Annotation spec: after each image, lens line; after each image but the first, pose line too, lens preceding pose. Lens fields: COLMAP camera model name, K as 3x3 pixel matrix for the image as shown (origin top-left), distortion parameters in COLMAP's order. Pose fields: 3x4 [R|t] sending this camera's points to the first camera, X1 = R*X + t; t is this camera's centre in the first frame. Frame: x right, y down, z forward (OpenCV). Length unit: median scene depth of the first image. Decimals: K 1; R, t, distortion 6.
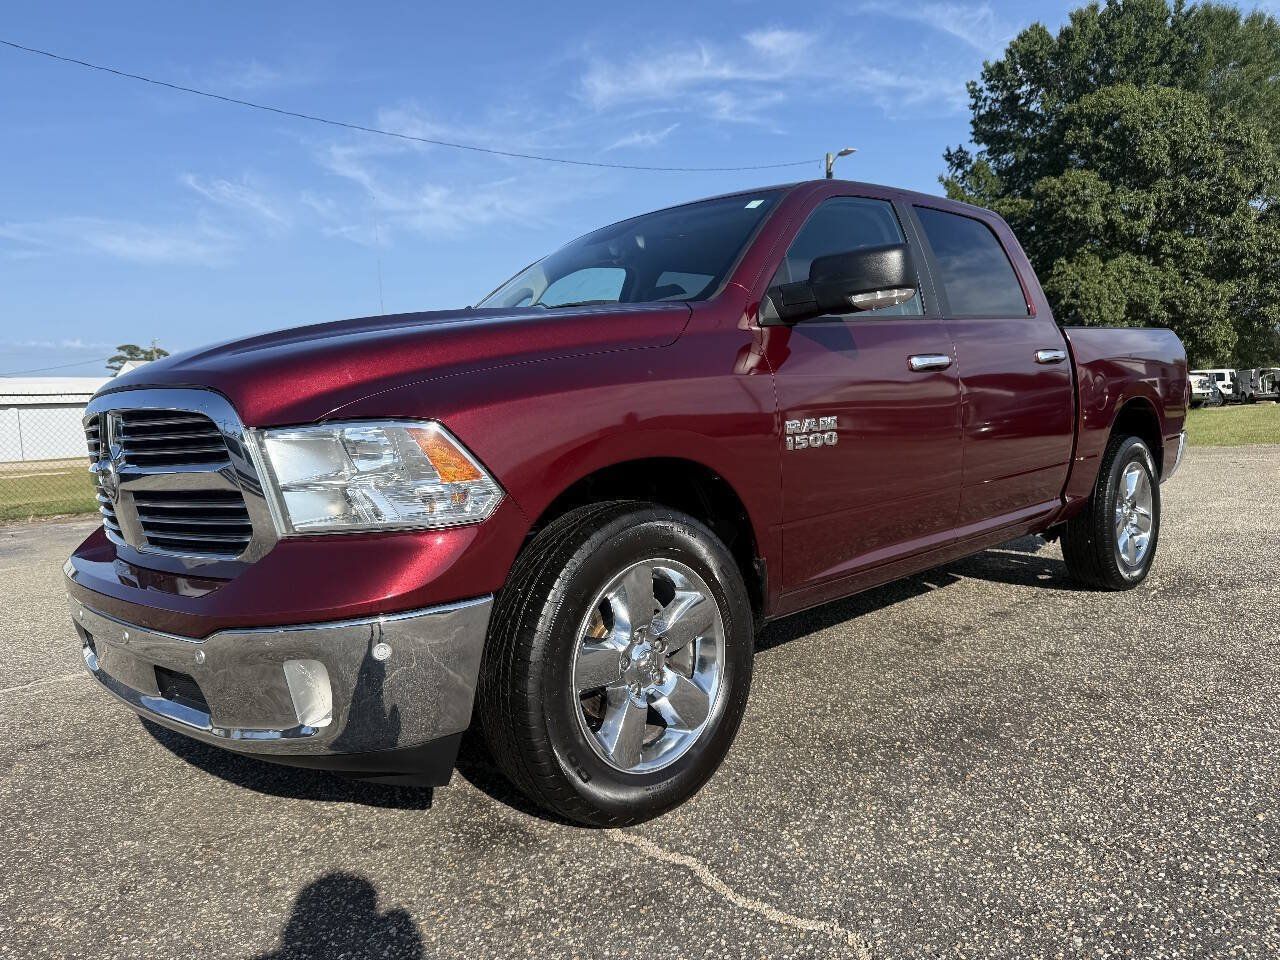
lens RADIAL K [[911.4, 0, 631.8], [0, 911.4, 484.9], [0, 0, 1]] dist [0.007686, -0.016590]
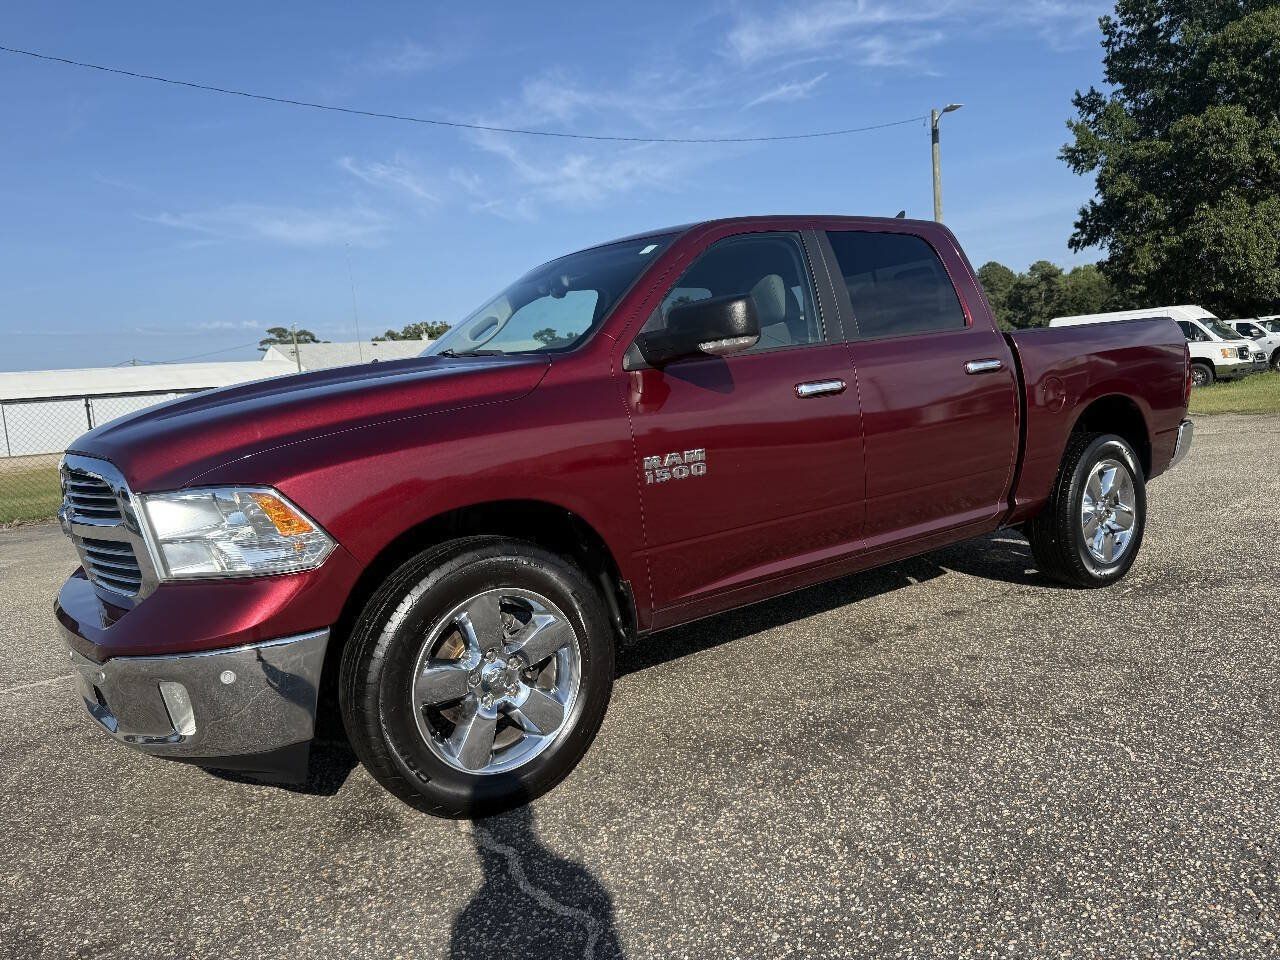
lens RADIAL K [[914.3, 0, 655.2], [0, 914.3, 466.2], [0, 0, 1]] dist [0.007846, -0.002423]
pose [[0.990386, -0.018049, -0.137147, 0.222485], [0.021015, 0.999575, 0.020206, -0.054497], [0.136724, -0.022894, 0.990345, -0.069685]]
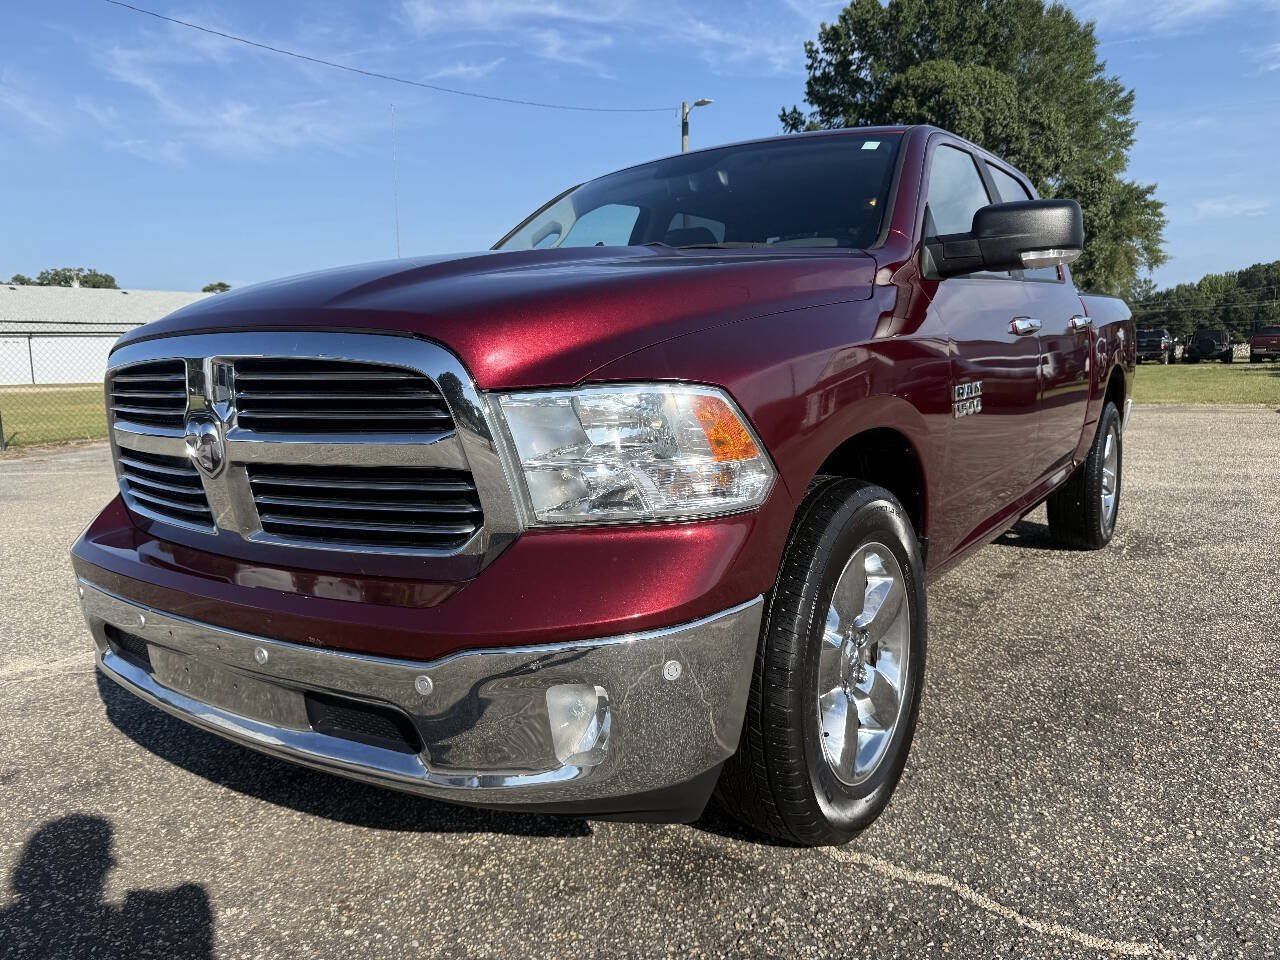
lens RADIAL K [[912.6, 0, 626.0], [0, 912.6, 469.4], [0, 0, 1]] dist [-0.003054, -0.005669]
pose [[0.978869, 0.003396, 0.204462, -0.226247], [-0.011961, 0.999101, 0.040670, -0.013149], [-0.204140, -0.042256, 0.978029, 0.107482]]
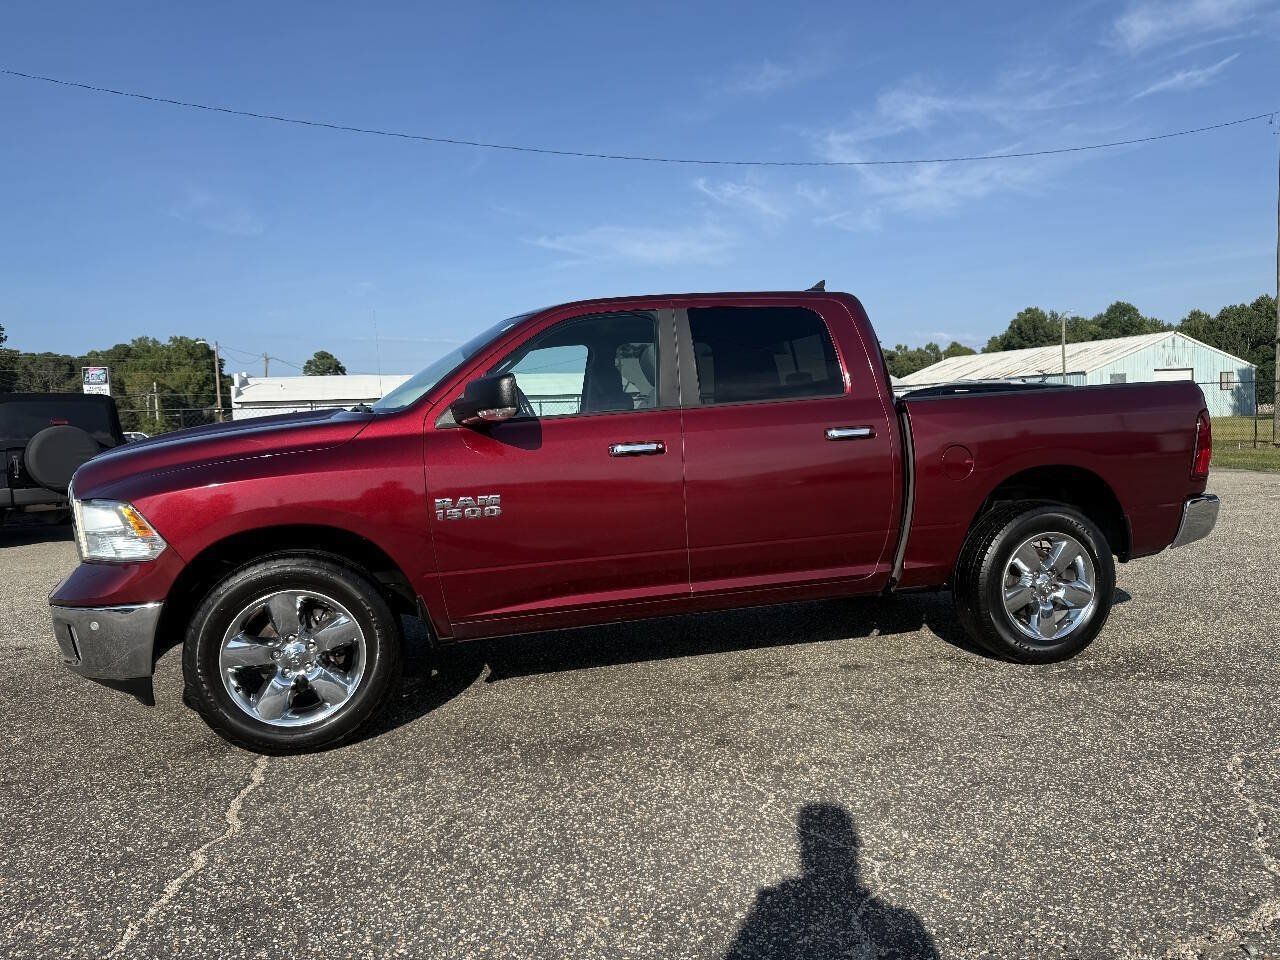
lens RADIAL K [[904.3, 0, 649.3], [0, 904.3, 483.1], [0, 0, 1]] dist [0.051827, -0.087608]
pose [[0.876292, 0.050985, -0.479074, 0.742611], [-0.042370, 0.998687, 0.028783, -0.098335], [0.479913, -0.004924, 0.877302, -0.043103]]
